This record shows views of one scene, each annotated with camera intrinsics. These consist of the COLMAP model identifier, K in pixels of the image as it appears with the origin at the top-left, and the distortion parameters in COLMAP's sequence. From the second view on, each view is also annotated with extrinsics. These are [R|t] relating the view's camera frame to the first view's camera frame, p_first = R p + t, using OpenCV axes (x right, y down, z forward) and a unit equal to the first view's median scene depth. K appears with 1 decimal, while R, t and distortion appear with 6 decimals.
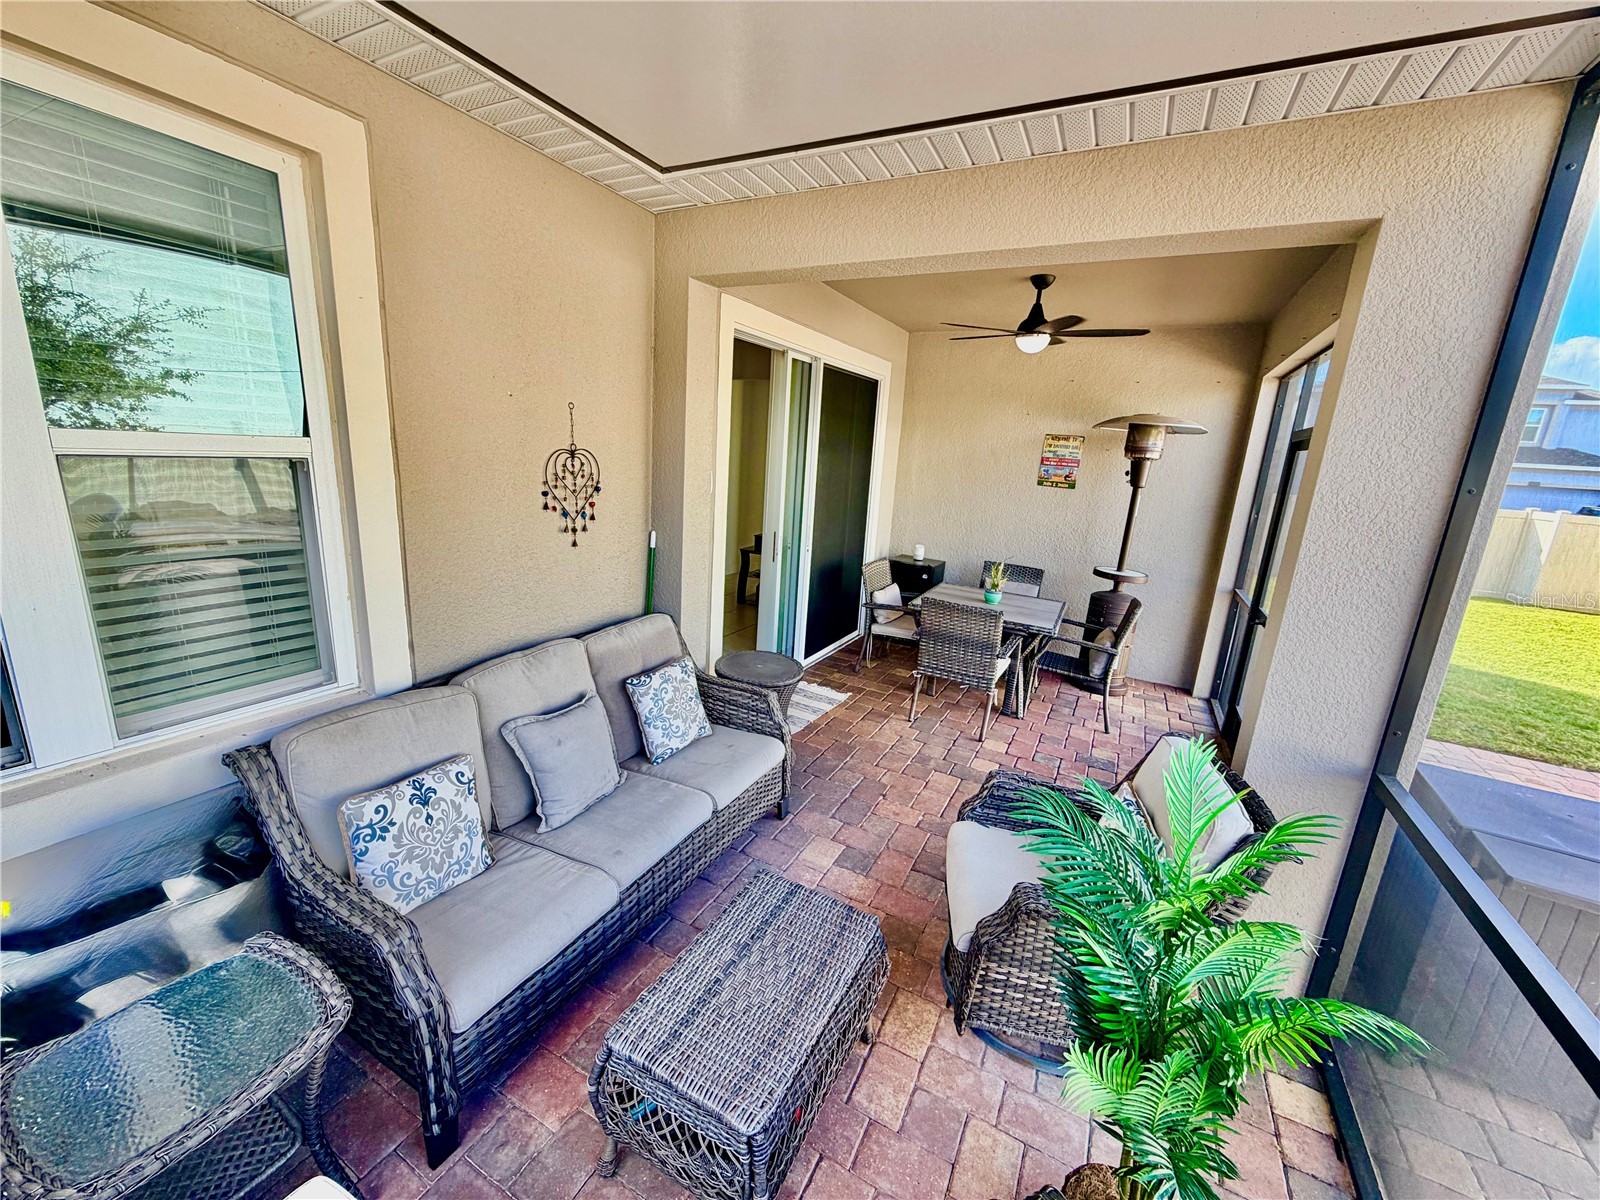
lens RADIAL K [[633.6, 0, 800.0], [0, 633.6, 600.0], [0, 0, 1]] dist [0.000643, 0.000107]
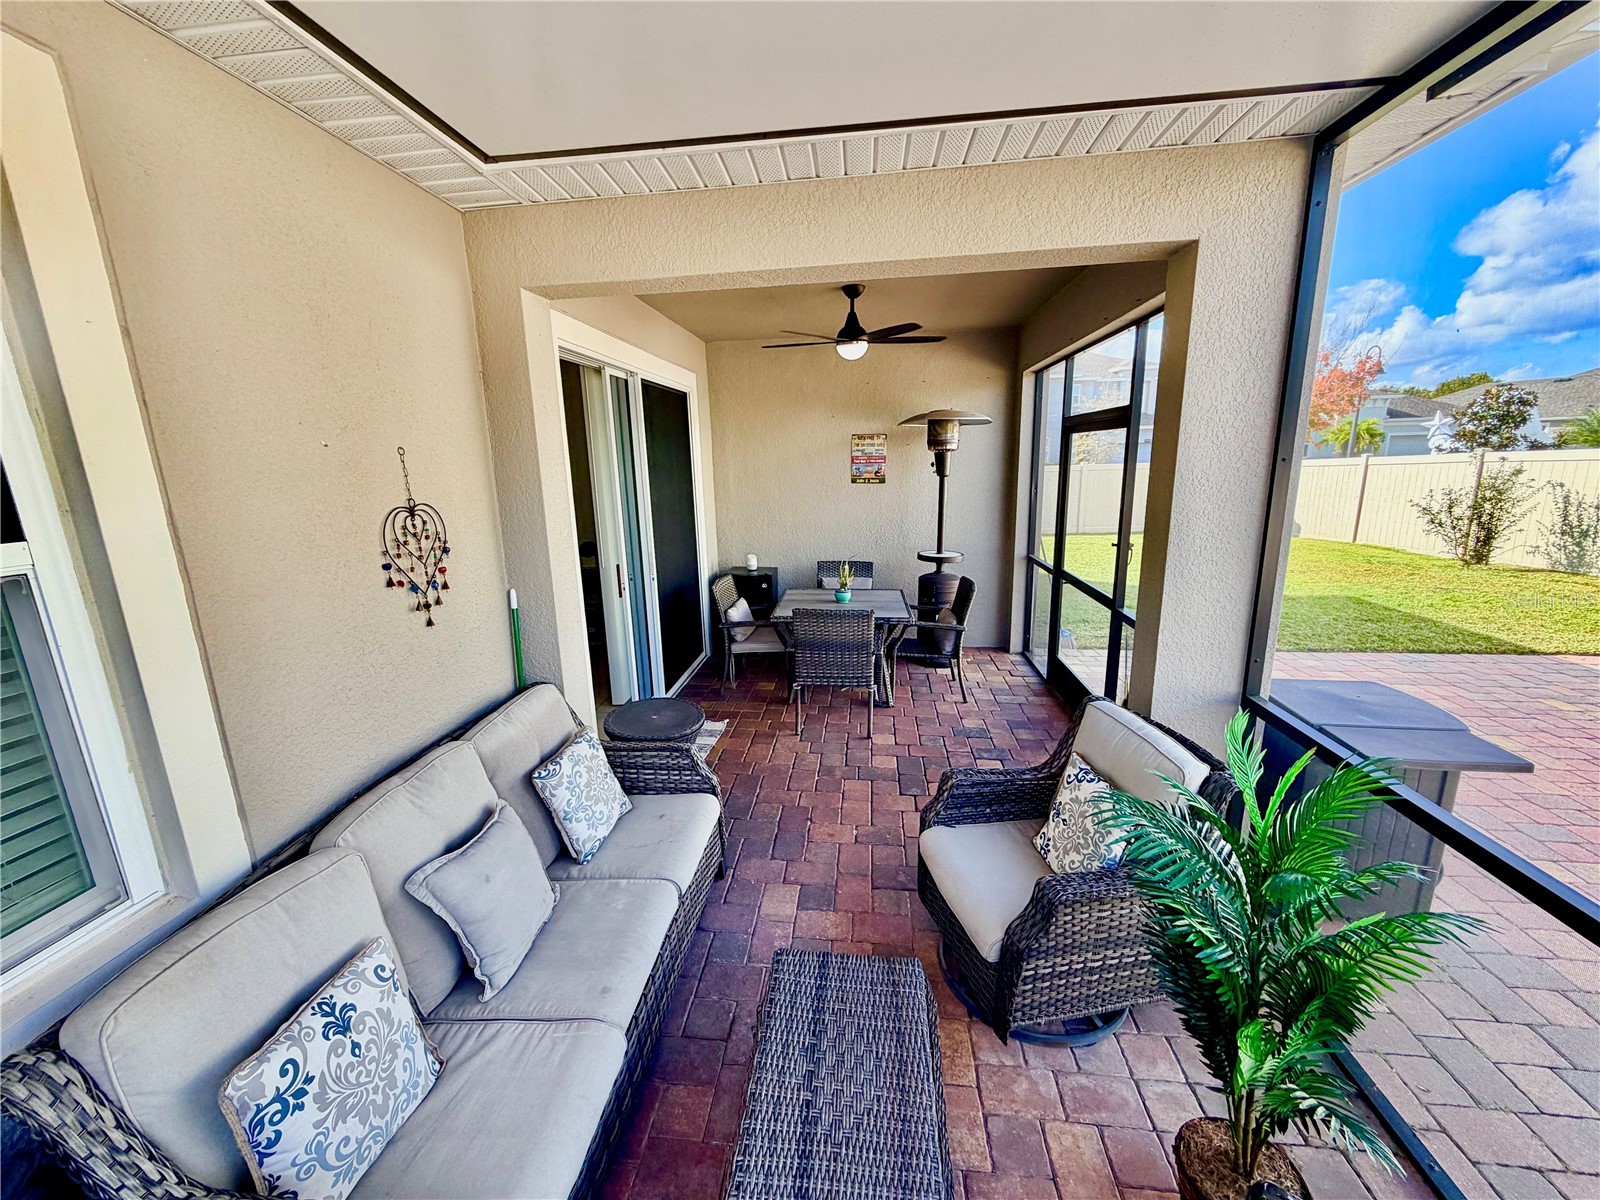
lens RADIAL K [[633.6, 0, 800.0], [0, 633.6, 600.0], [0, 0, 1]] dist [0.000643, 0.000107]
pose [[0.928374, -0.165202, 0.332910, -0.184317], [0.168344, 0.985533, 0.019602, -0.053986], [-0.331333, 0.037845, 0.942755, 0.096918]]
